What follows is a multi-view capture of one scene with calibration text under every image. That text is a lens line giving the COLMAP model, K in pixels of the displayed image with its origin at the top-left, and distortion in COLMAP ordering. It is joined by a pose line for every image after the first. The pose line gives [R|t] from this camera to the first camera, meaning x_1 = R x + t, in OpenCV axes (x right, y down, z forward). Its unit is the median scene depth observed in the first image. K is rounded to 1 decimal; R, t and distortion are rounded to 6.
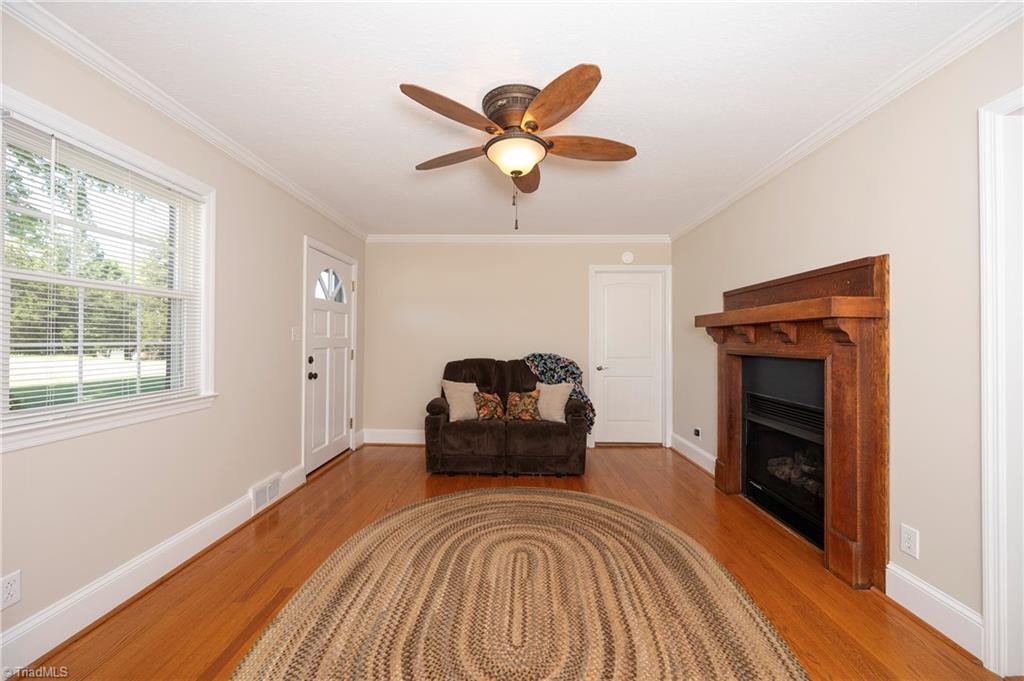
lens RADIAL K [[416.5, 0, 510.1], [0, 416.5, 331.5], [0, 0, 1]] dist [0.000262, -0.000059]
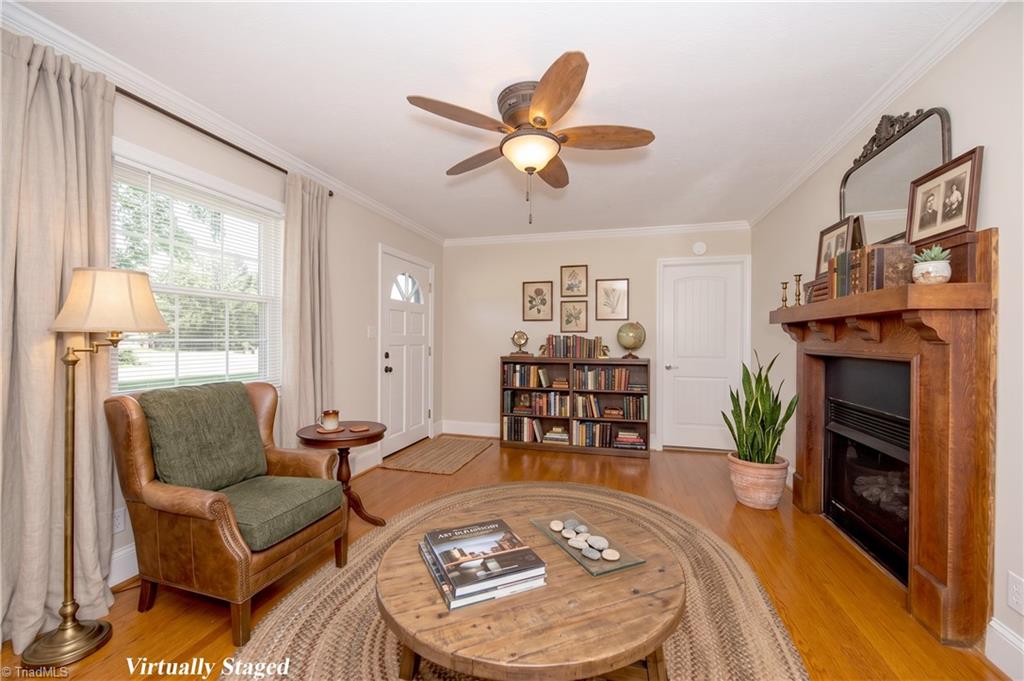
lens RADIAL K [[415.2, 0, 513.6], [0, 415.2, 340.7], [0, 0, 1]] dist [-0.000199, 0.013313]
pose [[0.971692, 0.003479, -0.236227, 0.179213], [0.002567, 0.999677, 0.025282, 0.003445], [0.236239, -0.025173, 0.971369, 0.007459]]
